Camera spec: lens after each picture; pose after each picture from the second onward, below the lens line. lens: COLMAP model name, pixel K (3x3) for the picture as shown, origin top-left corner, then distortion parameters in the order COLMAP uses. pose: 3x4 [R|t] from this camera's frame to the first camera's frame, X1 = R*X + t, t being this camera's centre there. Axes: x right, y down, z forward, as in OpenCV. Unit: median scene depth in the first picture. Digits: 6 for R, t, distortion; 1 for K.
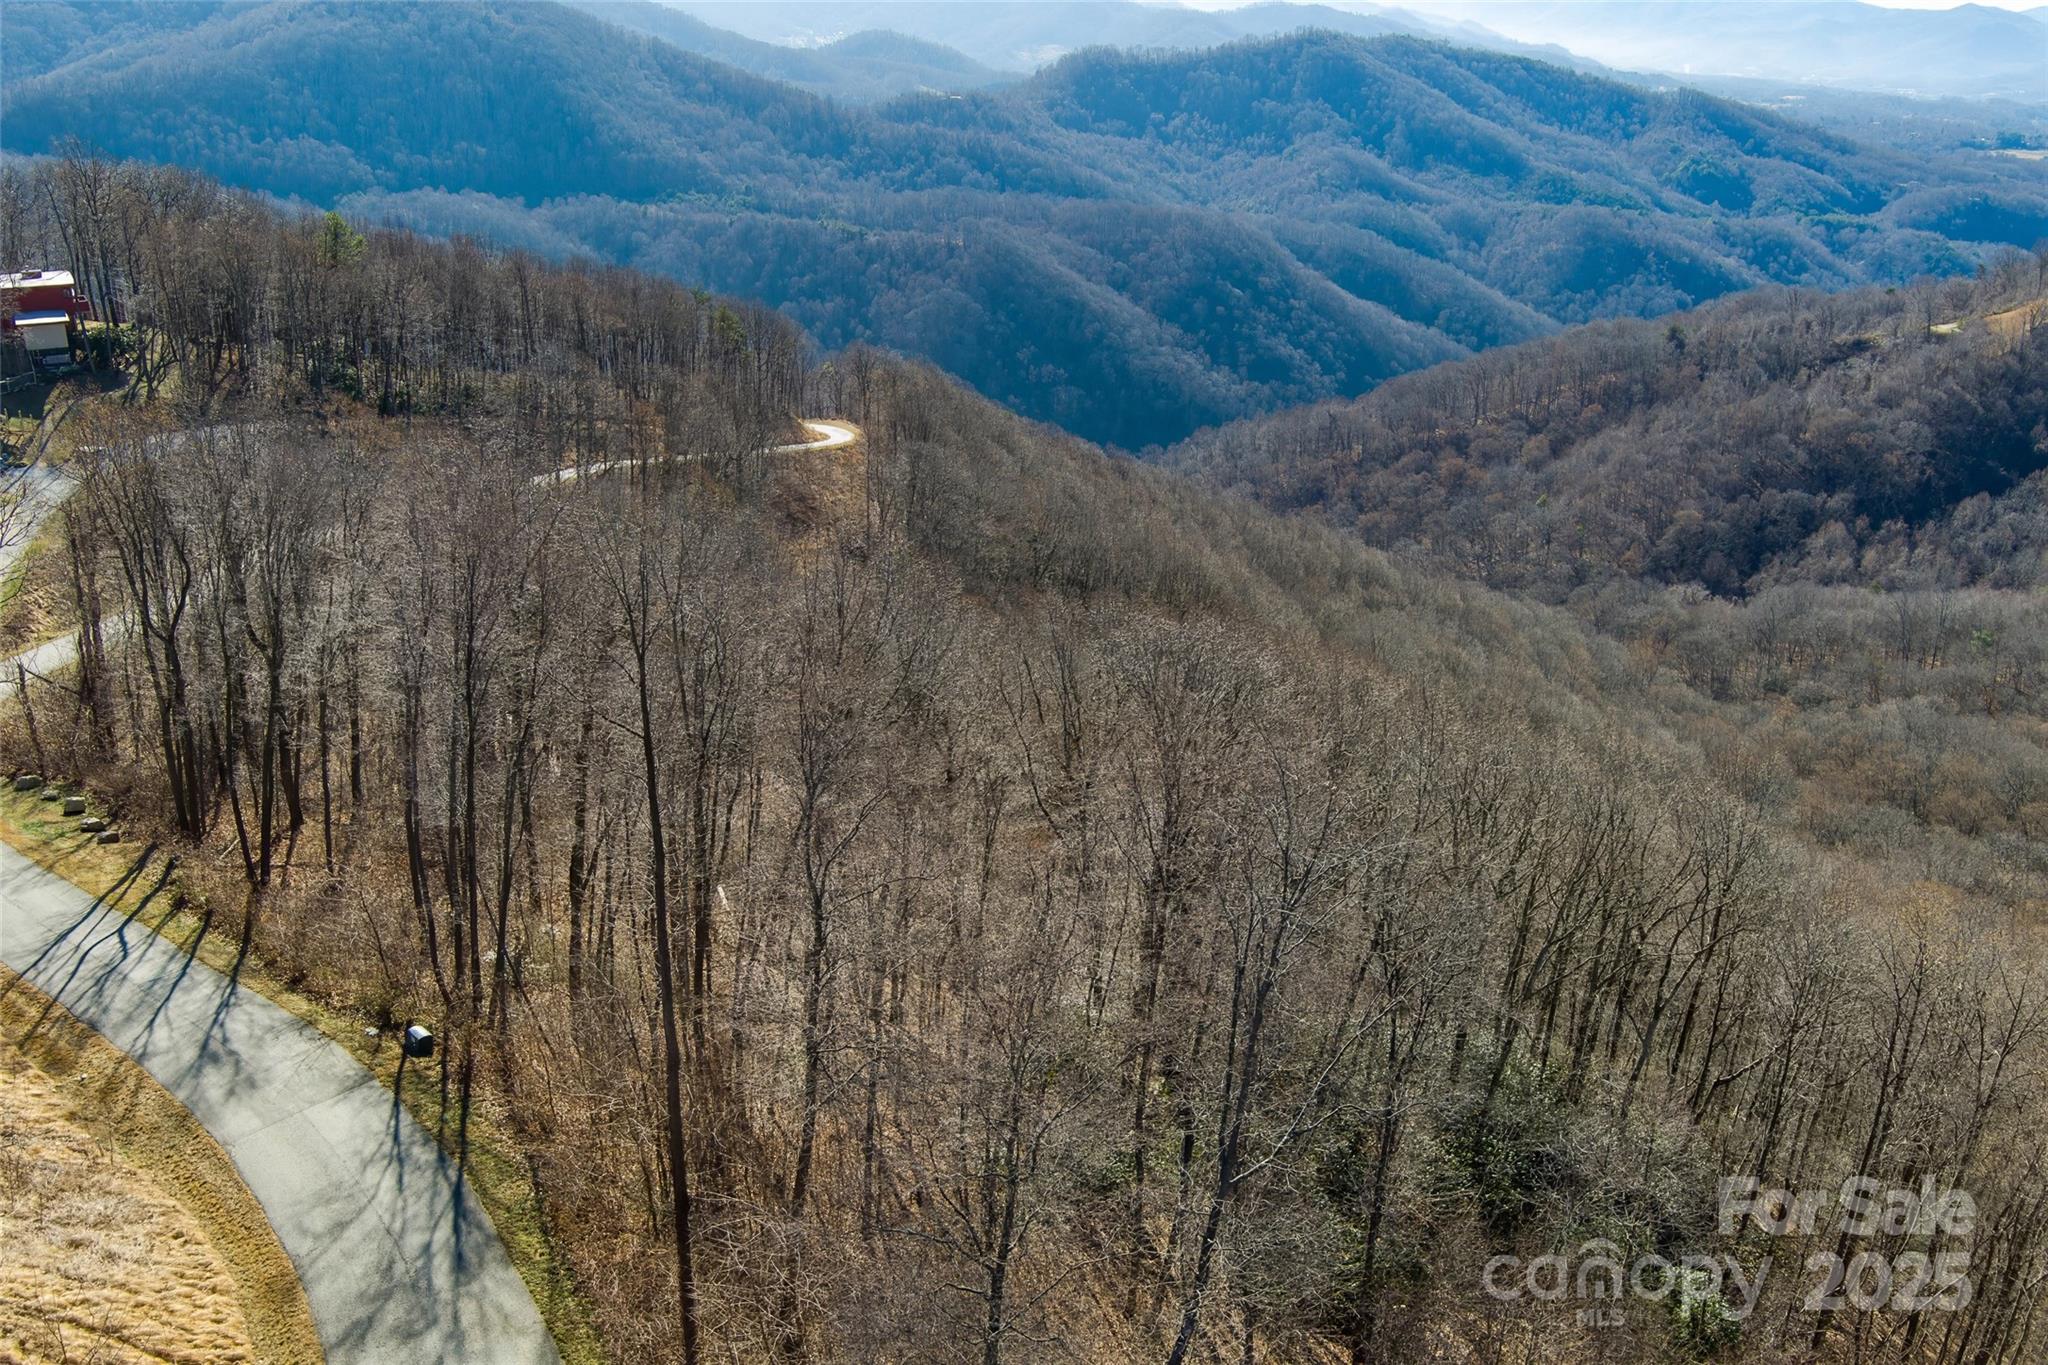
lens RADIAL K [[1656.9, 0, 1014.8], [0, 1656.9, 686.7], [0, 0, 1]] dist [-0.077060, 0.034888]
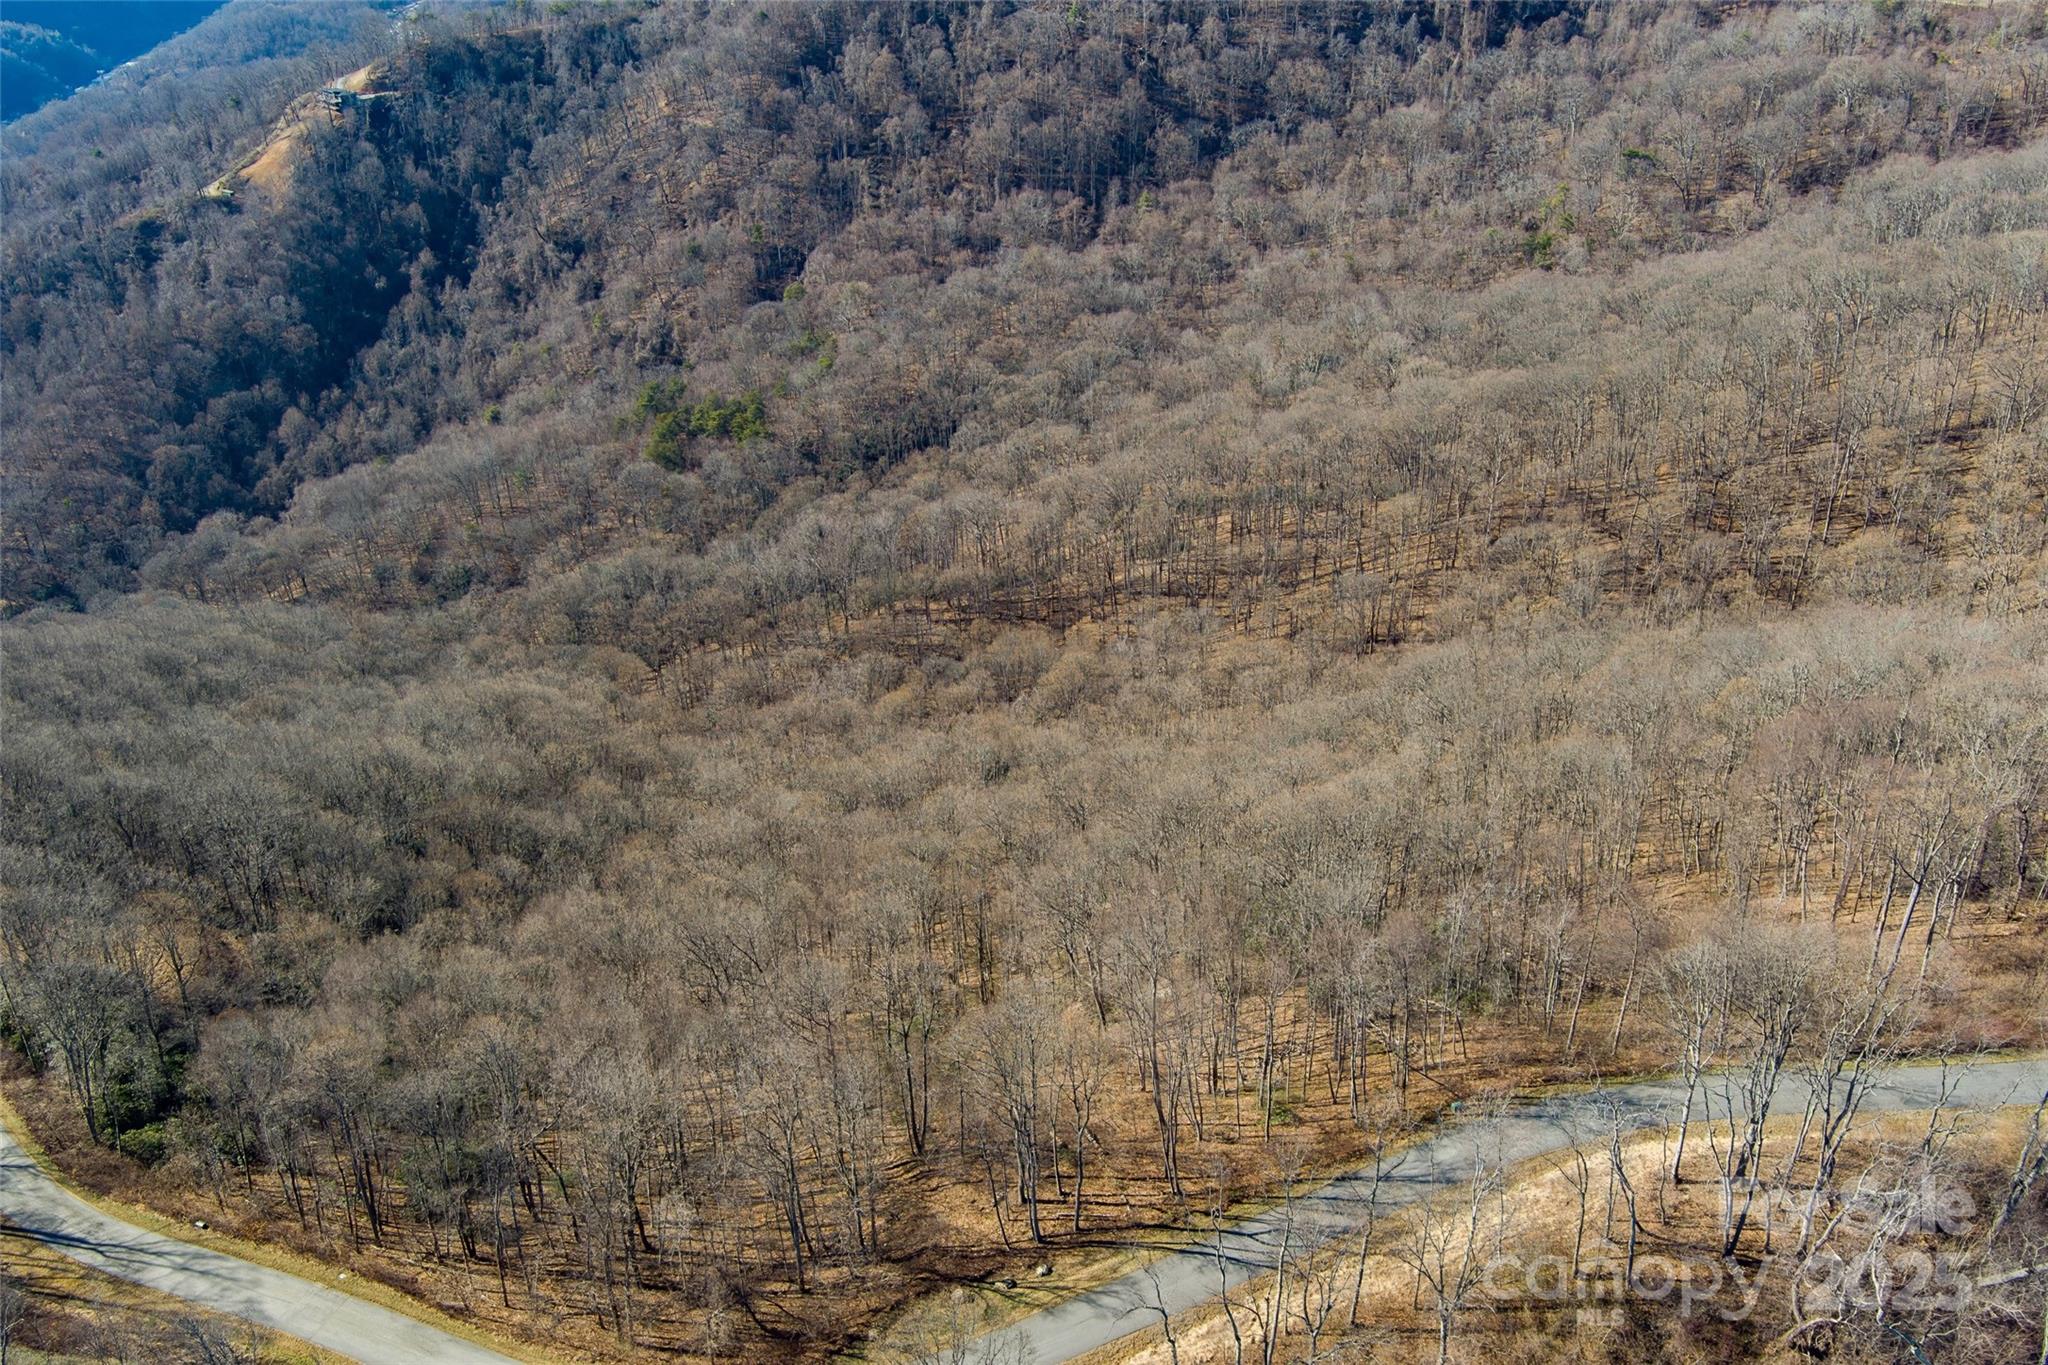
lens RADIAL K [[1656.9, 0, 1016.2], [0, 1656.9, 678.5], [0, 0, 1]] dist [-0.077060, 0.034888]
pose [[0.427796, -0.460063, 0.778032, -0.214472], [0.336392, 0.879977, 0.335382, -0.134011], [-0.838947, 0.118248, 0.531212, 0.013310]]
